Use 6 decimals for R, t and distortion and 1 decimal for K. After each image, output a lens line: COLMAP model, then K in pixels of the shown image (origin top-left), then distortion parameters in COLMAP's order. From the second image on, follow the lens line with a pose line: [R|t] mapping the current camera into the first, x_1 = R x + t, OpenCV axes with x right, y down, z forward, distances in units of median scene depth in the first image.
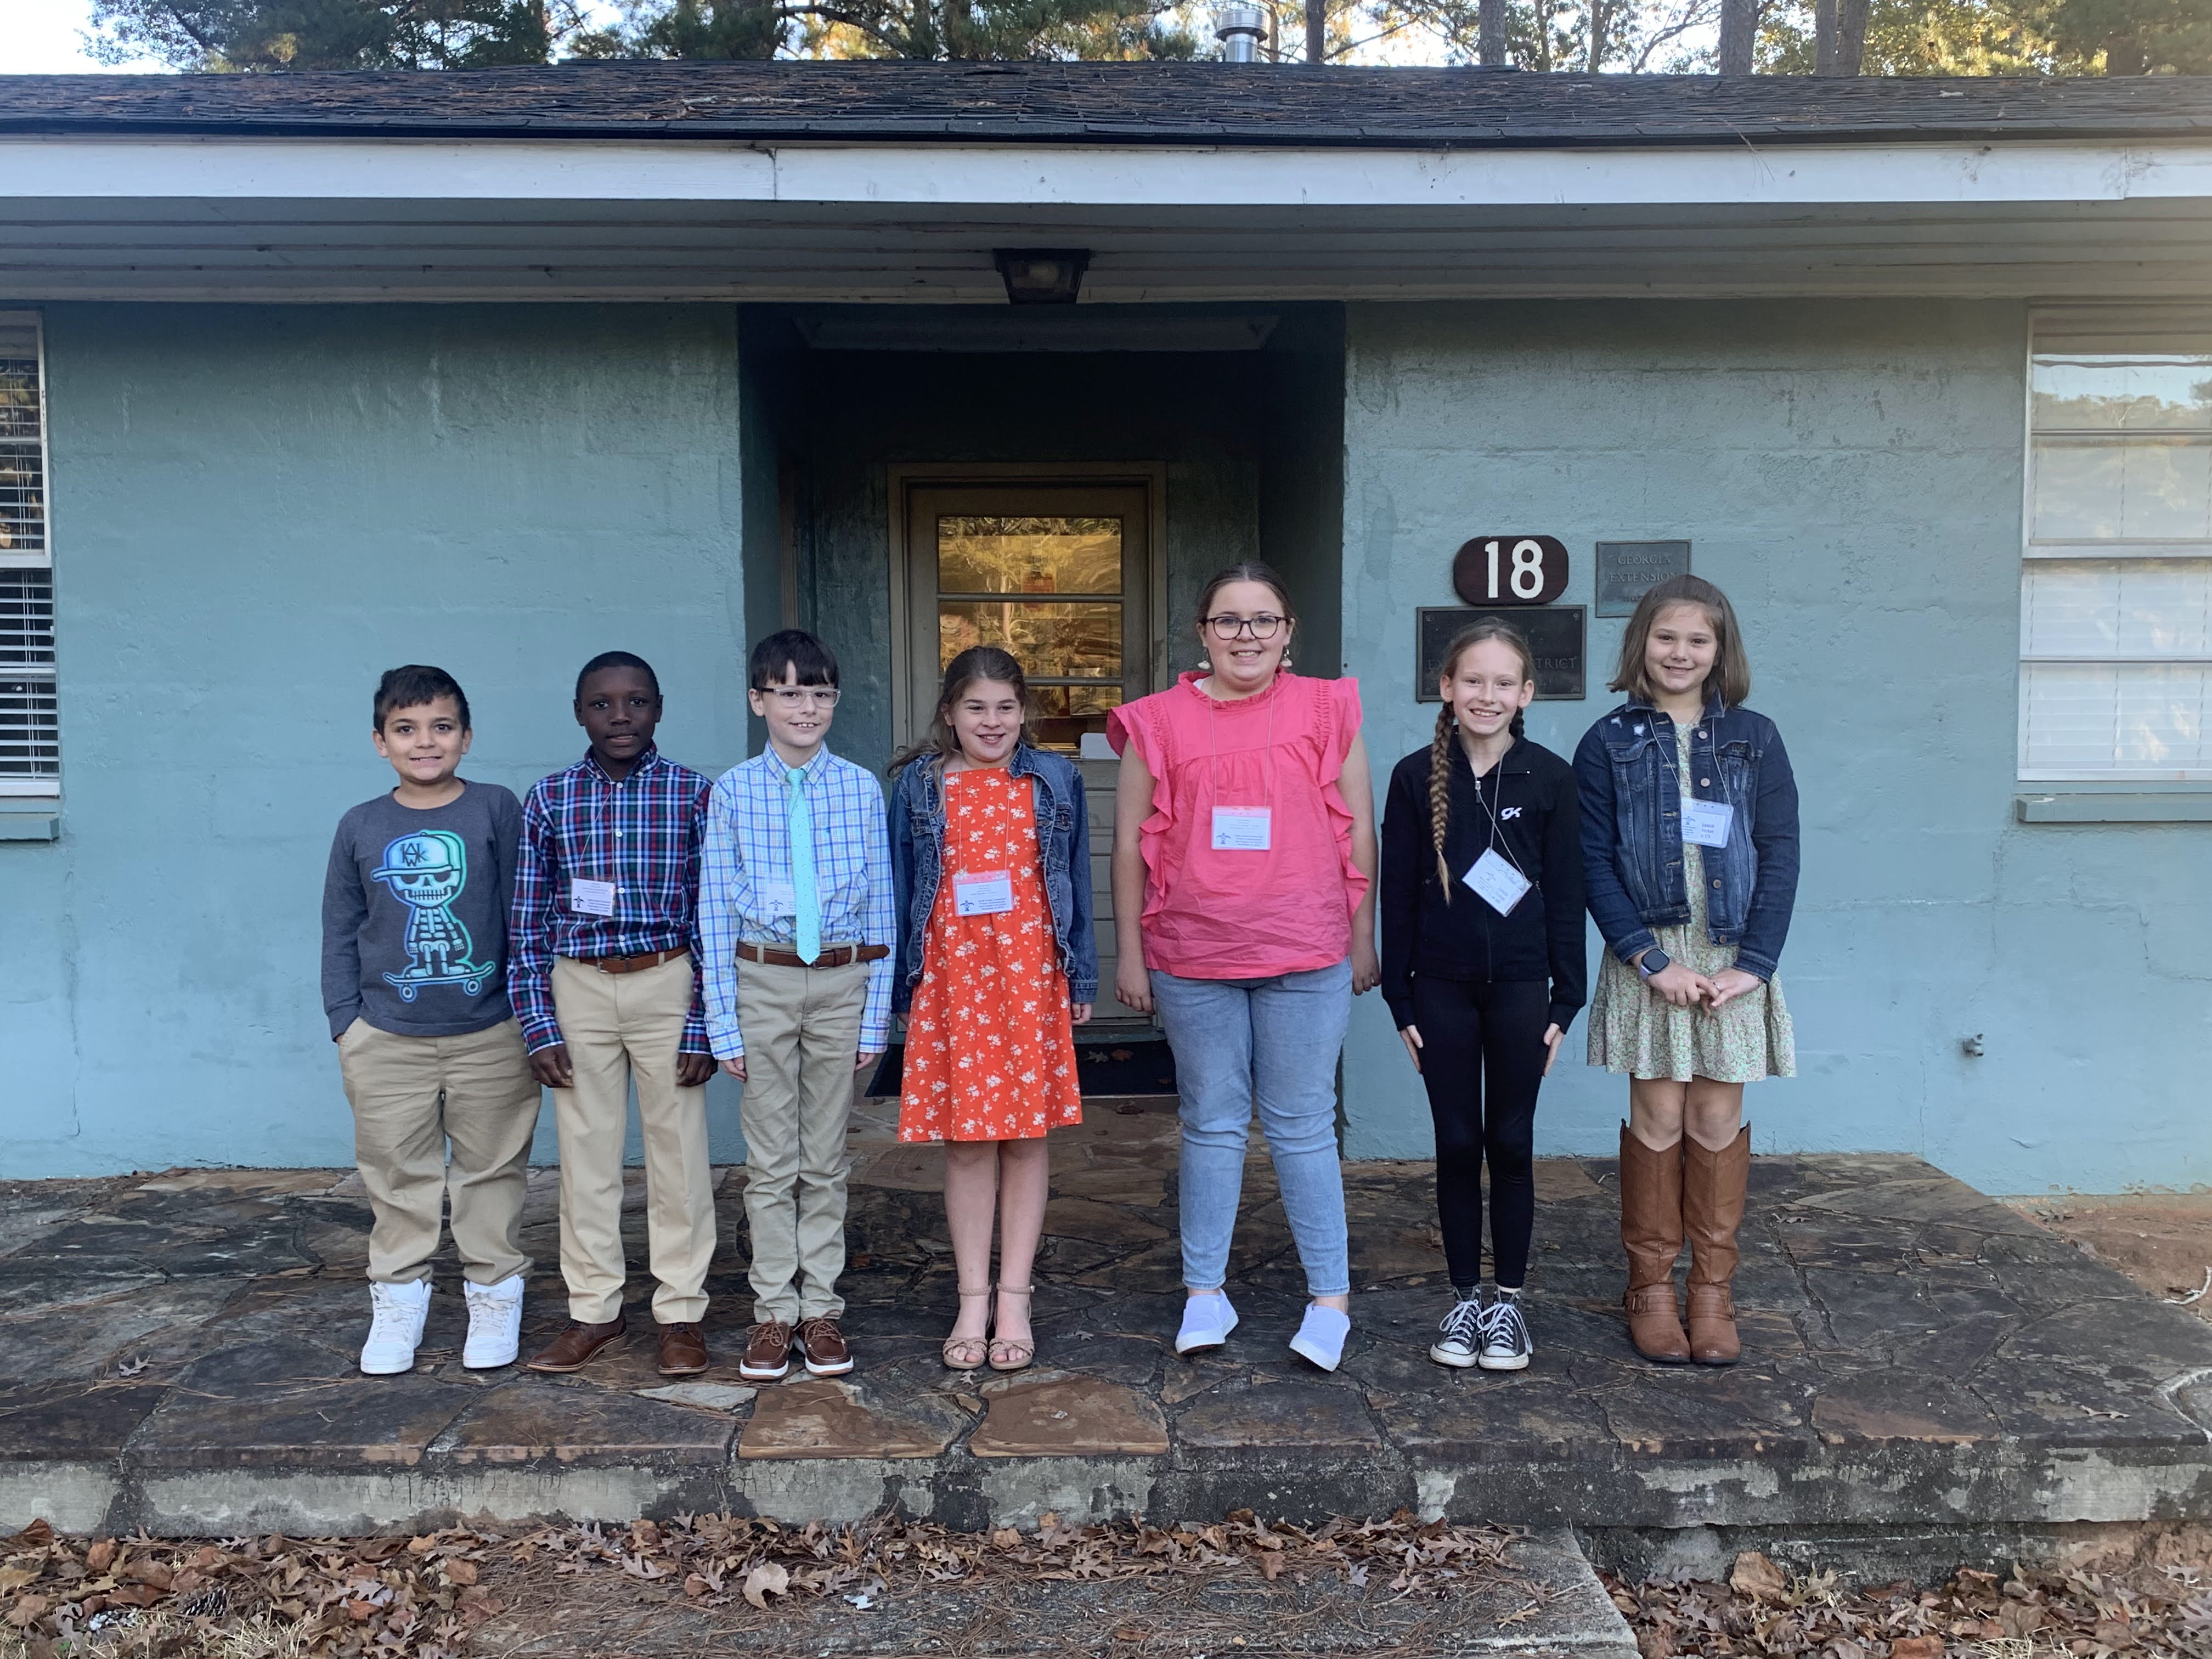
lens RADIAL K [[2012.5, 0, 1084.3], [0, 2012.5, 862.4], [0, 0, 1]] dist [0.008111, -0.026627]
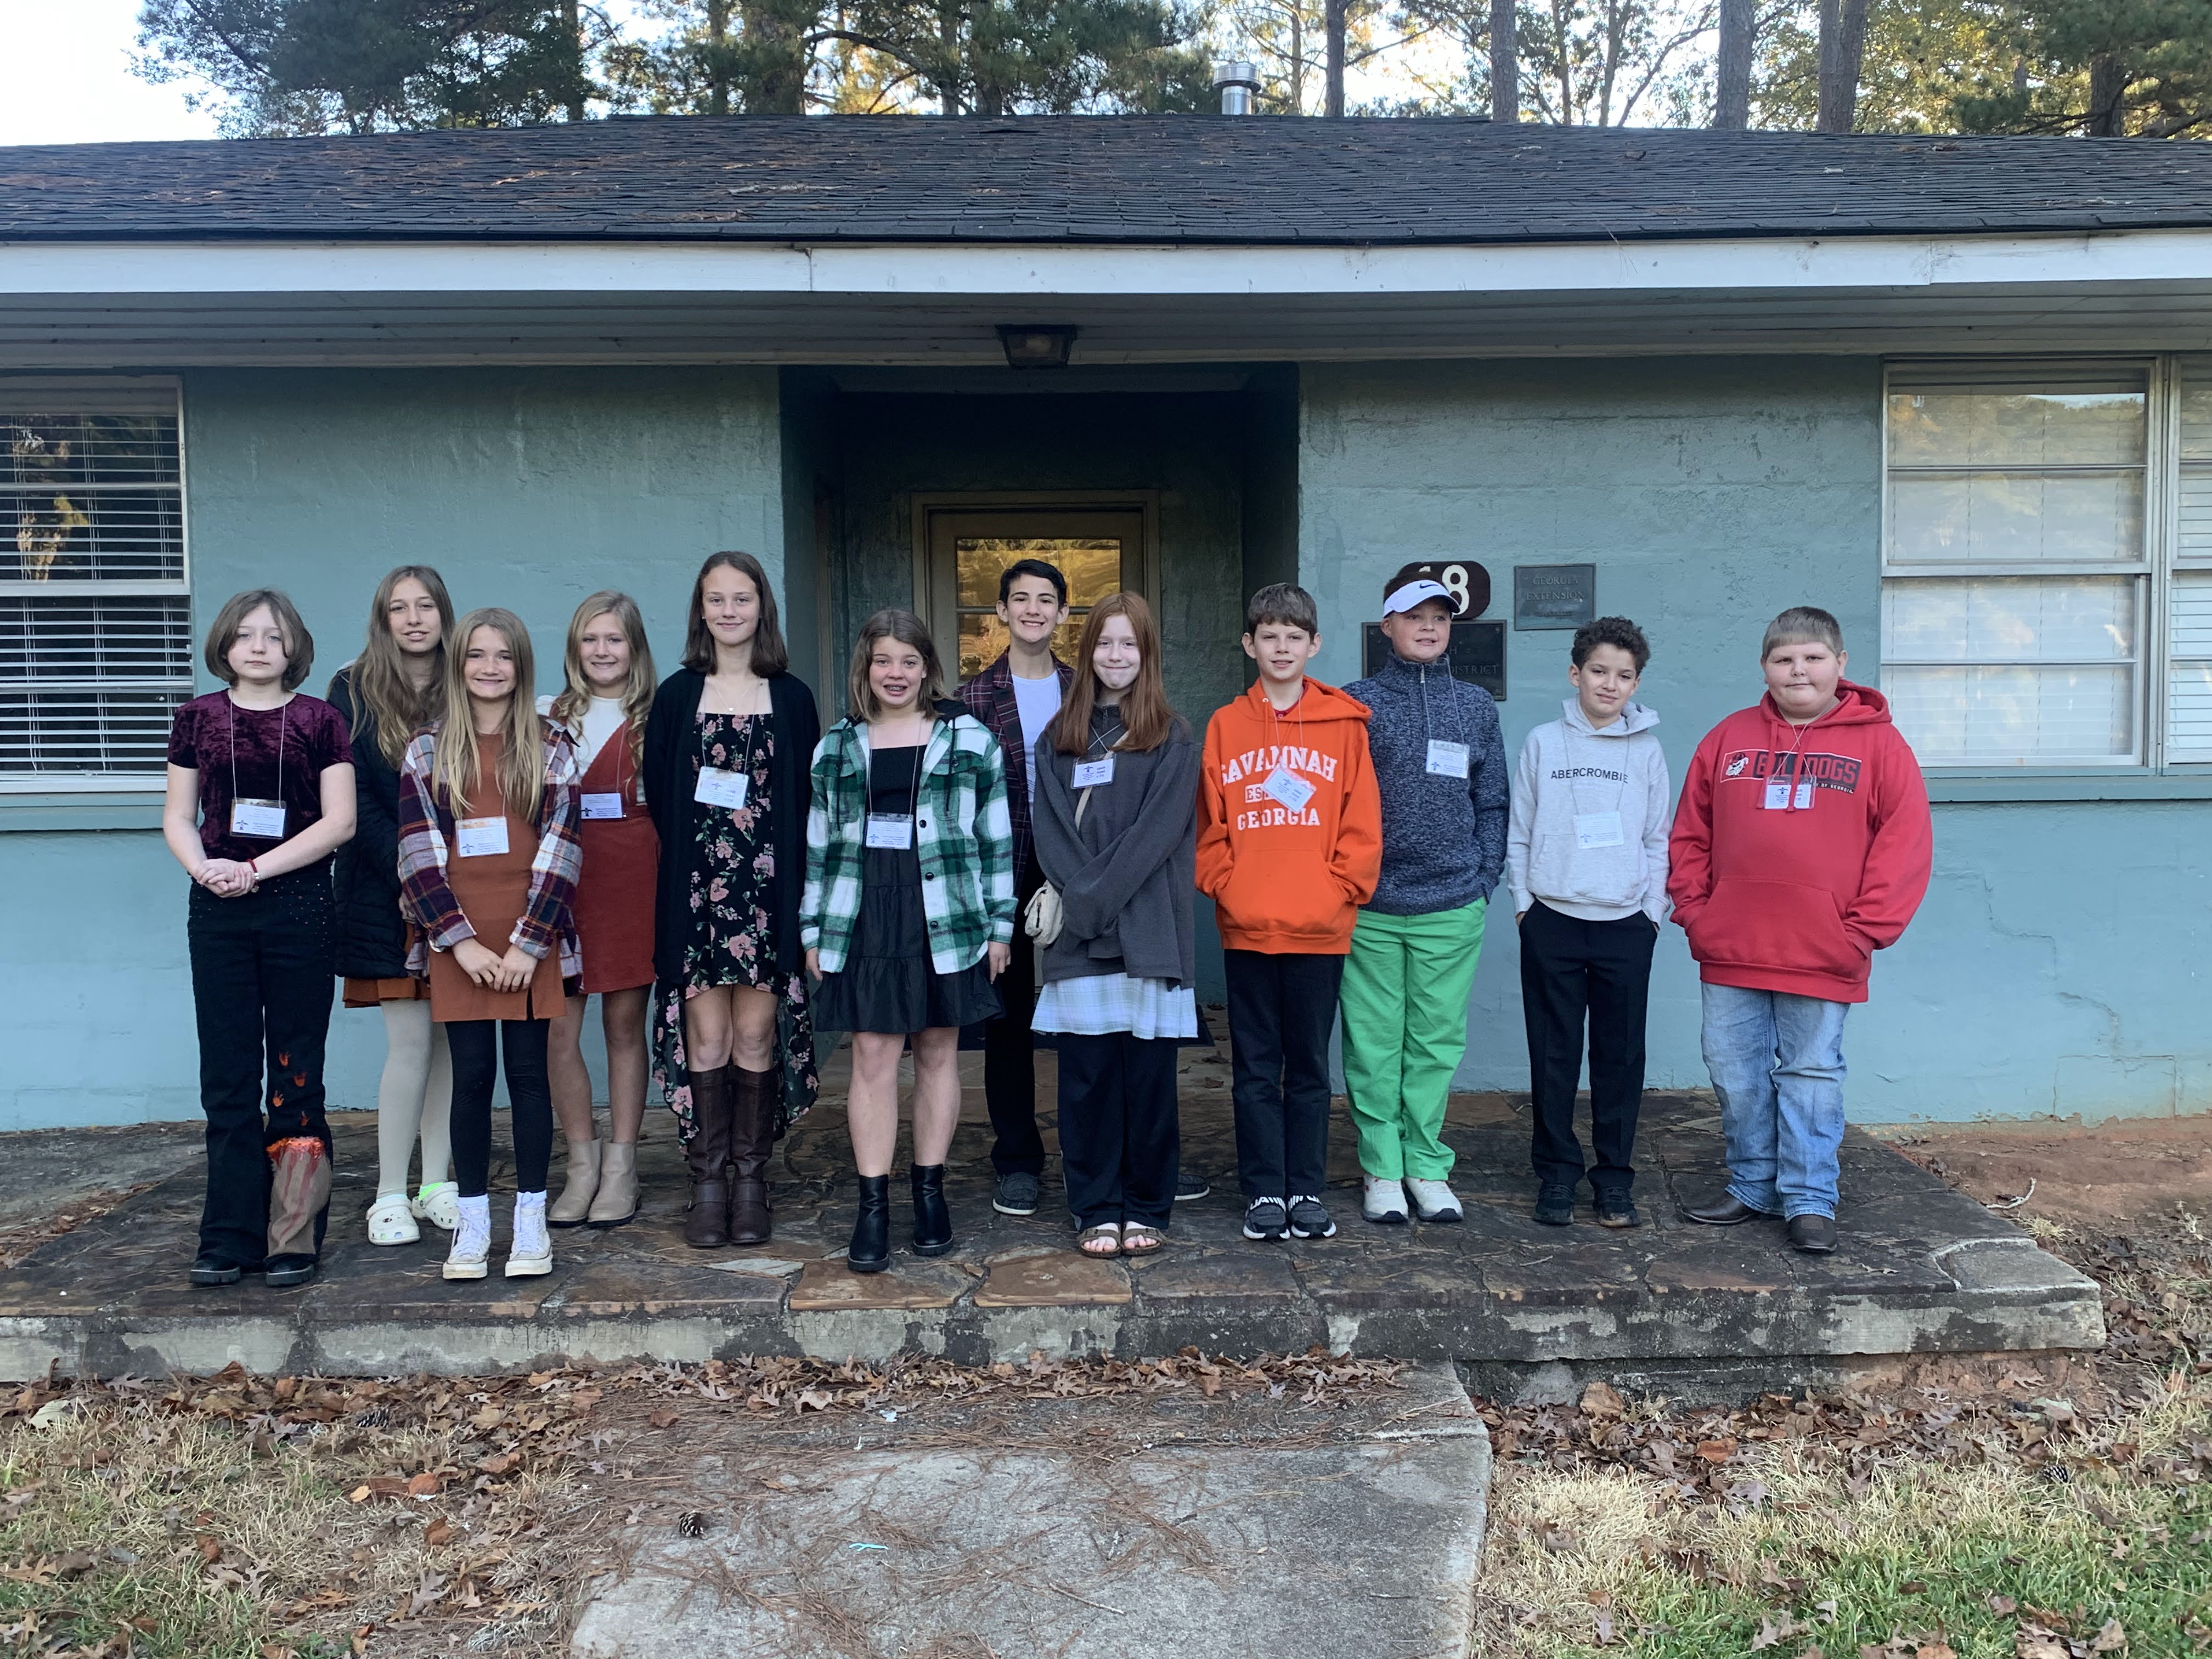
lens RADIAL K [[2012.5, 0, 1136.6], [0, 2012.5, 858.0], [0, 0, 1]] dist [0.008111, -0.026627]
pose [[0.999941, -0.006668, 0.008531, 0.023586], [0.006669, 0.999978, -0.000037, 0.009463], [-0.008531, 0.000094, 0.999964, -0.169668]]
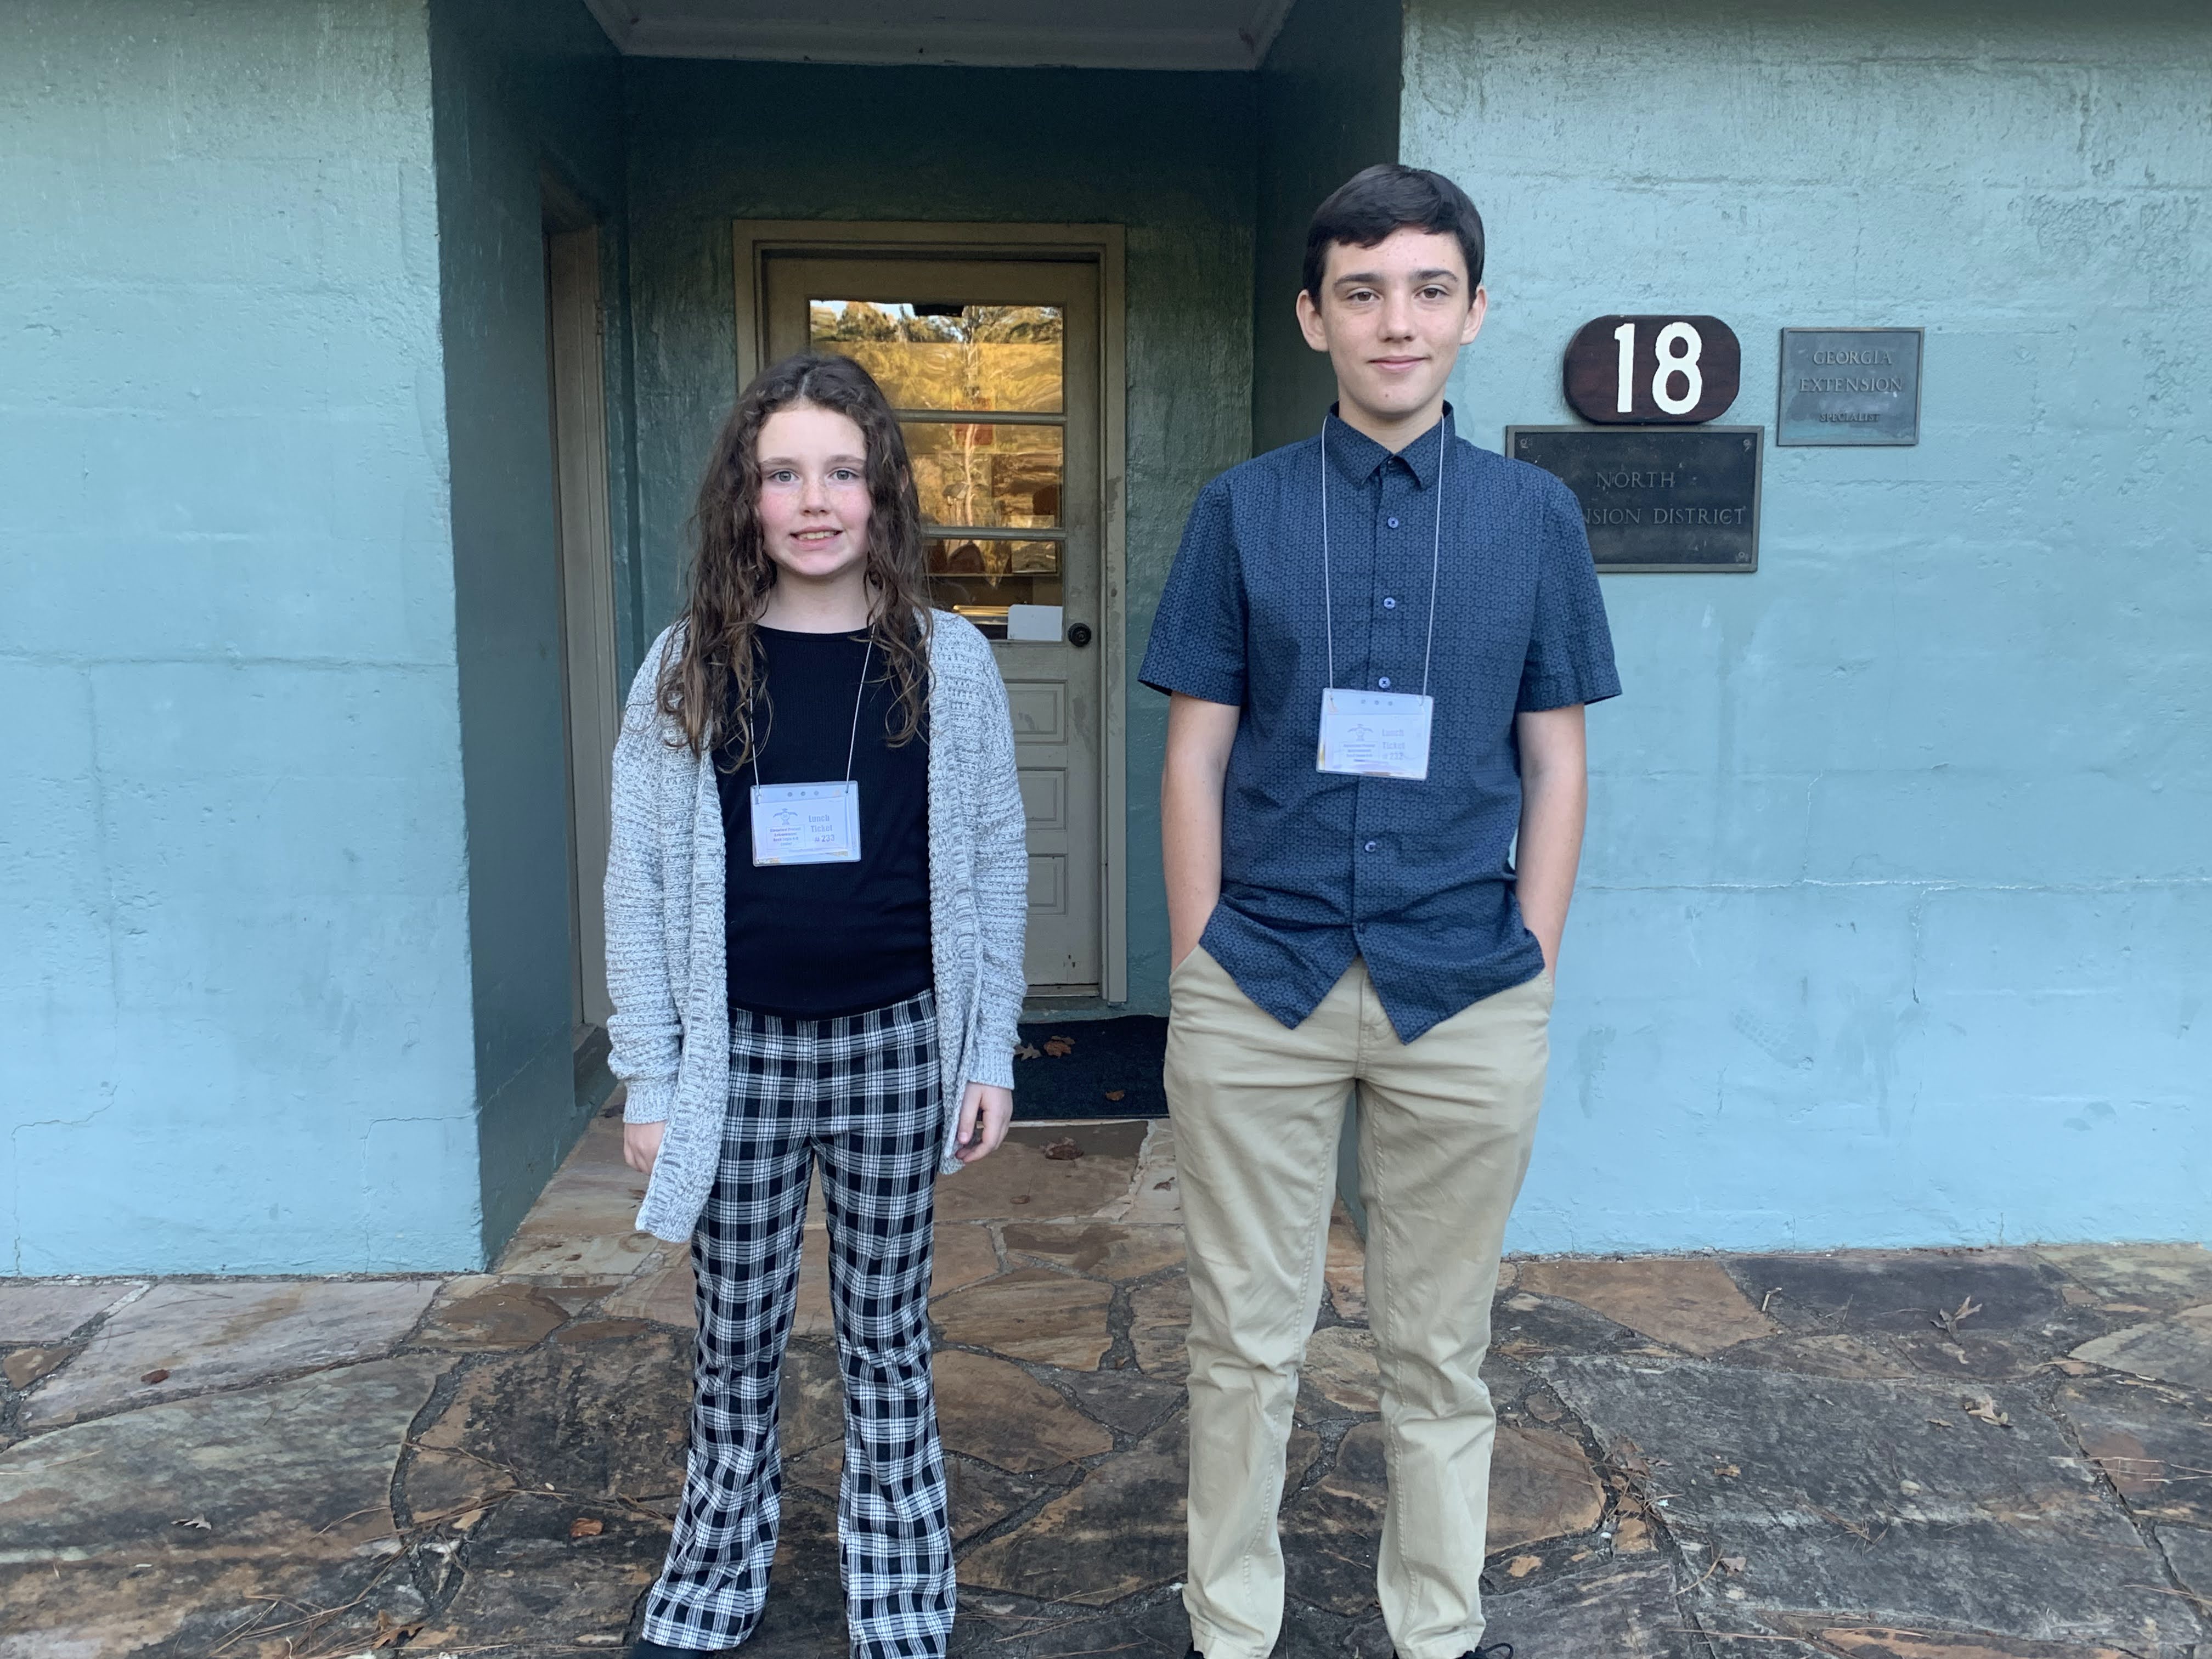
lens RADIAL K [[2012.5, 0, 1132.5], [0, 2012.5, 862.6], [0, 0, 1]] dist [0.008111, -0.026627]
pose [[0.999110, 0.004568, 0.041942, 0.019341], [-0.007752, 0.997073, 0.076067, -0.035638], [-0.041472, -0.076324, 0.996220, 0.353929]]
